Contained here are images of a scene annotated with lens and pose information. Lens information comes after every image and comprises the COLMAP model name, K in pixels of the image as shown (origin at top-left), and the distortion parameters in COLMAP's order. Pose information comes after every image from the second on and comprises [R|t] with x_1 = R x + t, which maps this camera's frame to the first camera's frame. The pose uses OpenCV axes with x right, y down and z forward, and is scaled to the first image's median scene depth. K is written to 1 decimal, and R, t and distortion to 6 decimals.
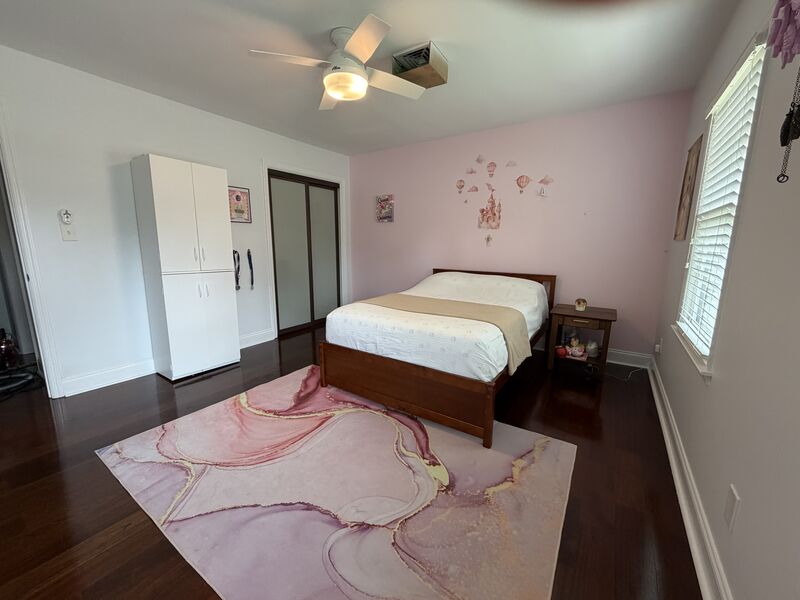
lens RADIAL K [[317.8, 0, 397.3], [0, 317.8, 300.0], [0, 0, 1]] dist [0.008962, -0.000081]
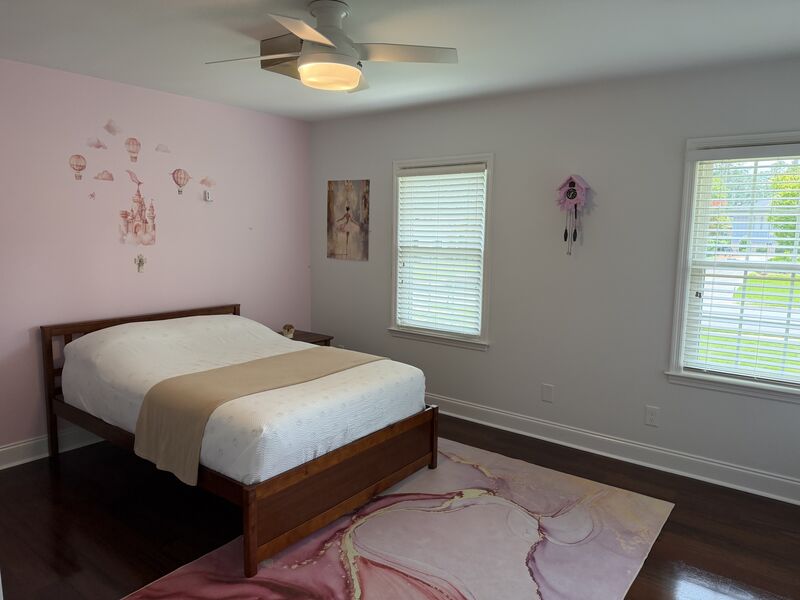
lens RADIAL K [[564.4, 0, 400.0], [0, 564.4, 300.0], [0, 0, 1]] dist [0.022189, -0.005297]
pose [[0.057519, -0.131241, 0.989680, -0.956627], [0.170226, 0.978094, 0.119811, -0.207665], [-0.983725, 0.161578, 0.078600, 0.556156]]
